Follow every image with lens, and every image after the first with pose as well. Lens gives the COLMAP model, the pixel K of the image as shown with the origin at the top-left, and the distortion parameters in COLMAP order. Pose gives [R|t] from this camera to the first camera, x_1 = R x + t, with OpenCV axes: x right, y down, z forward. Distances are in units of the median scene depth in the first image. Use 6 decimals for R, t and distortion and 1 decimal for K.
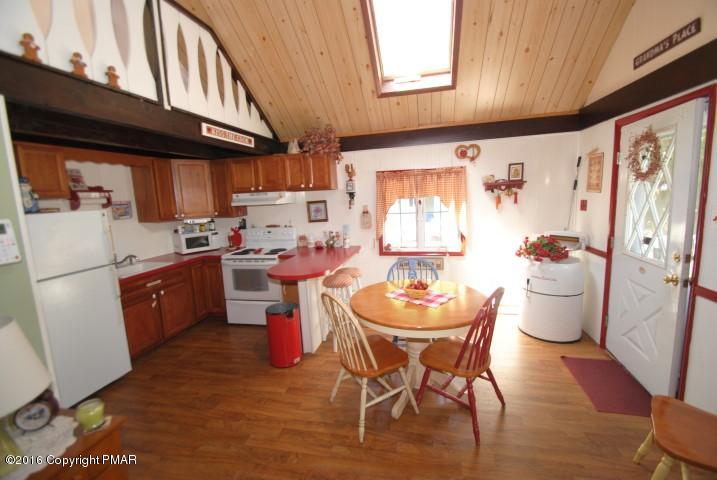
lens RADIAL K [[314.2, 0, 361.3], [0, 314.2, 239.8], [0, 0, 1]] dist [0.013269, -0.017709]
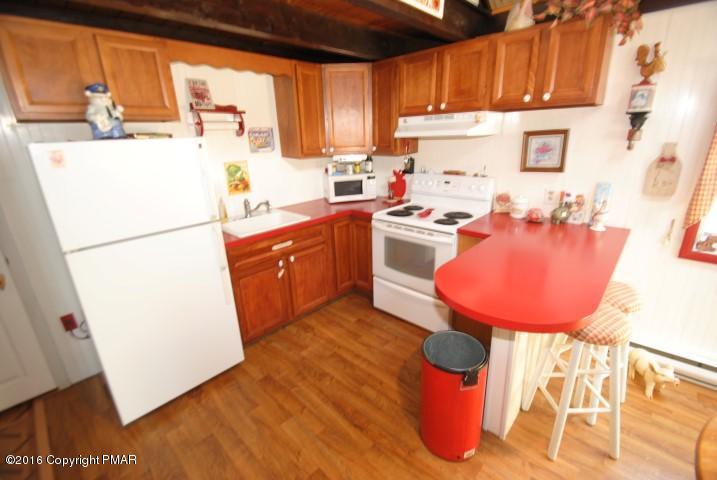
lens RADIAL K [[314.2, 0, 361.3], [0, 314.2, 239.8], [0, 0, 1]] dist [0.013269, -0.017709]
pose [[0.859036, 0.177455, -0.480174, -0.129174], [-0.079024, 0.972720, 0.218108, -0.039637], [0.505779, -0.149418, 0.849625, 0.397641]]
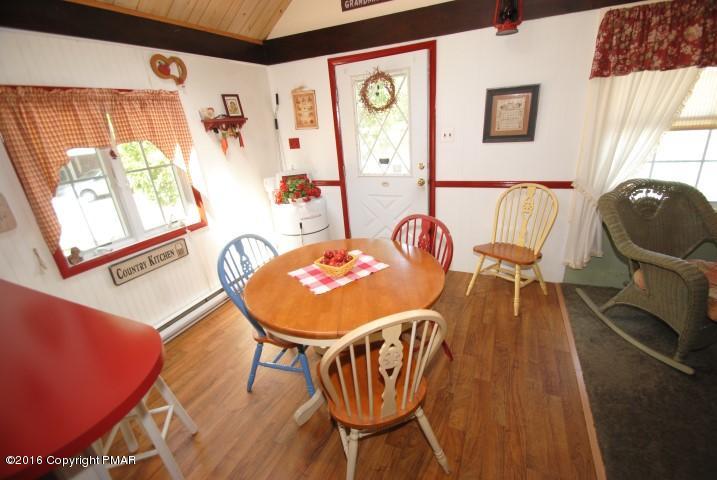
lens RADIAL K [[314.2, 0, 361.3], [0, 314.2, 239.8], [0, 0, 1]] dist [0.013269, -0.017709]
pose [[0.207837, -0.315195, 0.925989, -0.274774], [0.204992, 0.939674, 0.273843, -0.042593], [-0.956442, 0.132906, 0.259912, 0.480196]]
